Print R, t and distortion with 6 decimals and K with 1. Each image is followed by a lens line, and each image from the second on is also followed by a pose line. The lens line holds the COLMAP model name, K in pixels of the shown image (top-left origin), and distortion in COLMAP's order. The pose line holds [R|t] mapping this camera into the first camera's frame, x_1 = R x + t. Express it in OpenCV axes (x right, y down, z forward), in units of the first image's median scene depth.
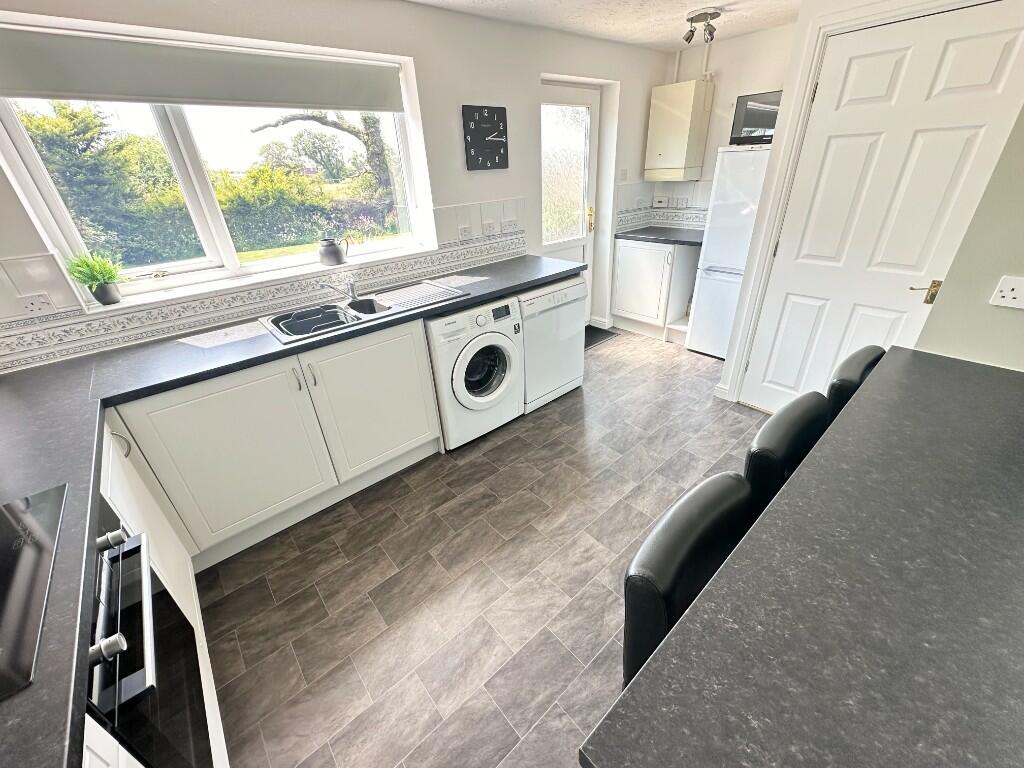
lens RADIAL K [[409.3, 0, 512.7], [0, 409.3, 382.9], [0, 0, 1]] dist [-0.000313, 0.000192]
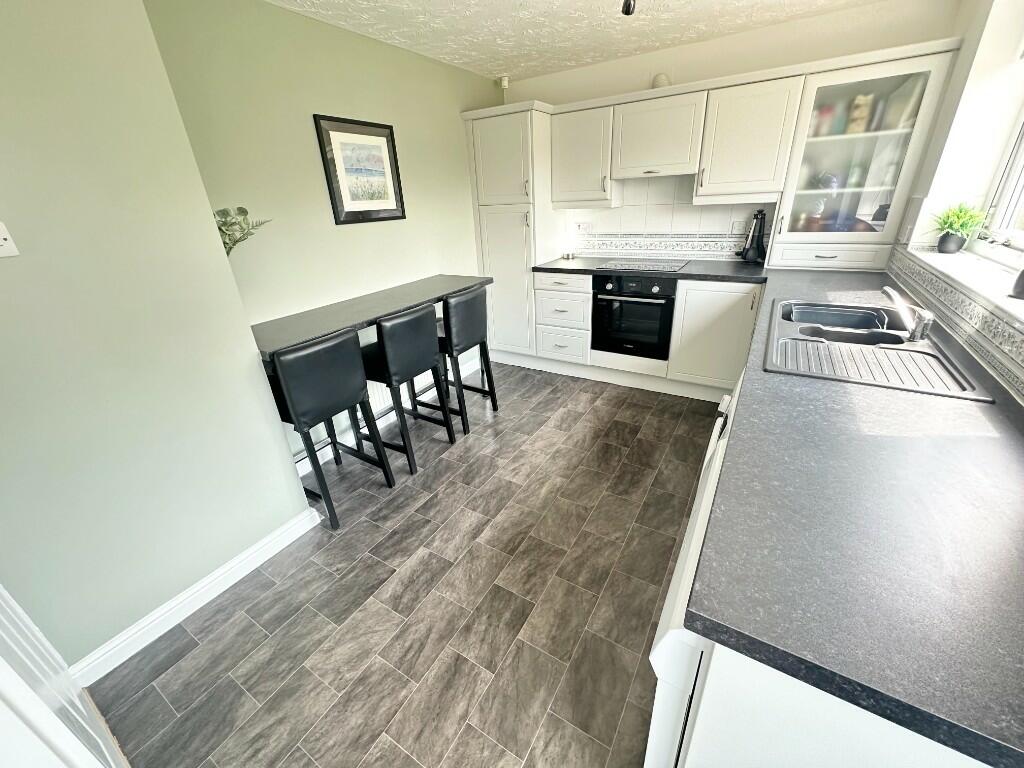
lens RADIAL K [[409.3, 0, 511.6], [0, 409.3, 384.2], [0, 0, 1]] dist [-0.000313, 0.000192]
pose [[-0.949358, 0.213533, -0.230486, 0.359969], [-0.054394, 0.610795, 0.789918, -0.637725], [0.309453, 0.762452, -0.568248, 1.255533]]
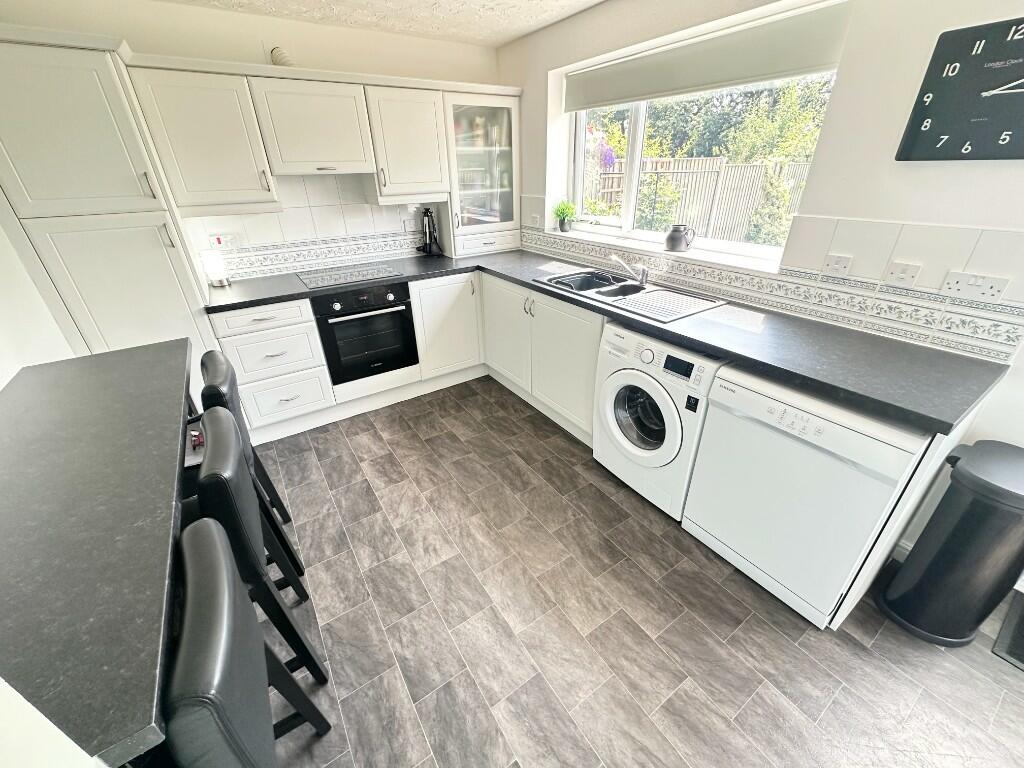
lens RADIAL K [[409.3, 0, 513.9], [0, 409.3, 384.0], [0, 0, 1]] dist [-0.000313, 0.000192]
pose [[-0.124664, 0.511626, -0.850116, 0.672795], [-0.443953, 0.737484, 0.508943, -0.412790], [0.887336, 0.440859, 0.135200, 0.711878]]
